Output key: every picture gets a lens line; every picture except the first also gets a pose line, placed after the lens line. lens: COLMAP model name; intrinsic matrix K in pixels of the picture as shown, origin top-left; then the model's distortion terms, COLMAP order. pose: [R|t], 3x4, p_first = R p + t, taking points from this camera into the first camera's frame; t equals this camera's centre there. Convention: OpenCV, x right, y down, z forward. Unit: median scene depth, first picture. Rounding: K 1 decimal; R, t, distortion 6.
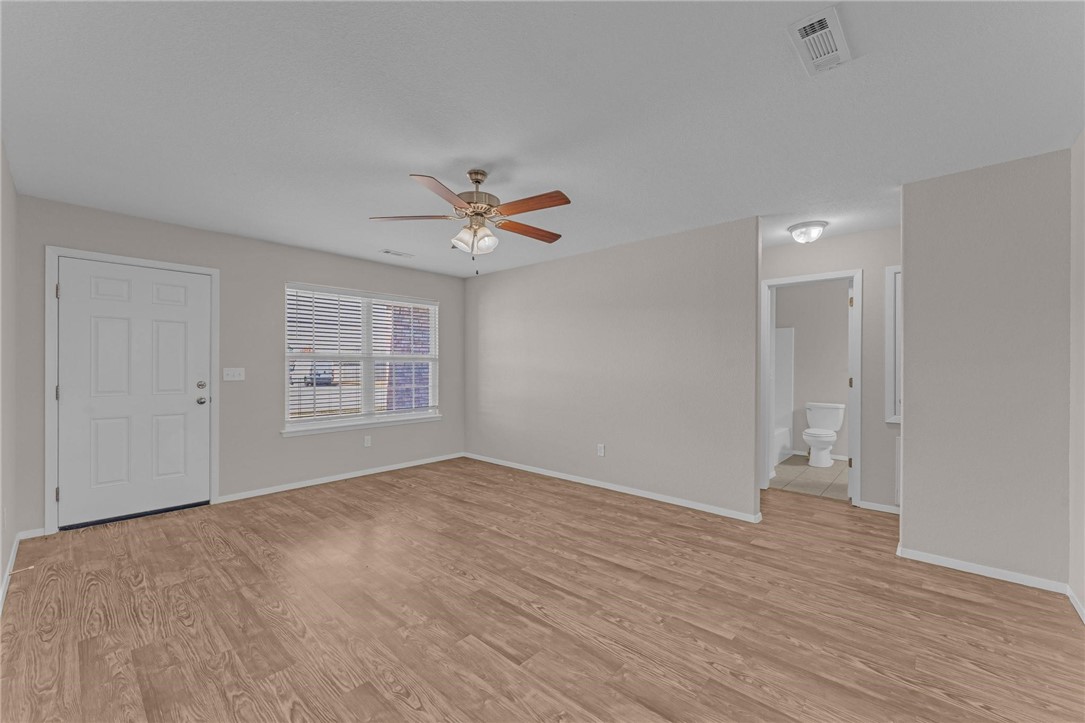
lens RADIAL K [[446.1, 0, 536.2], [0, 446.1, 367.4], [0, 0, 1]] dist [0.000361, -0.000160]
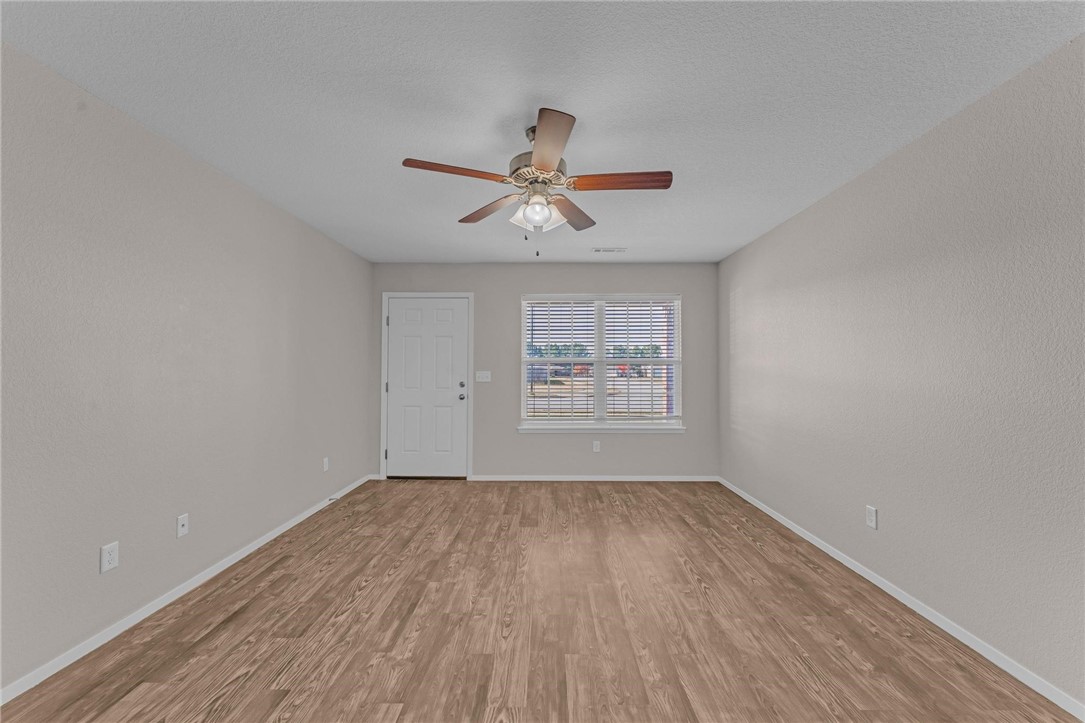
lens RADIAL K [[433.3, 0, 552.8], [0, 433.3, 360.5], [0, 0, 1]] dist [-0.000678, -0.000321]
pose [[0.659128, -0.015594, -0.751869, 0.354998], [-0.002156, 0.999742, -0.022625, -0.002093], [0.752027, 0.016534, 0.658924, 0.382658]]
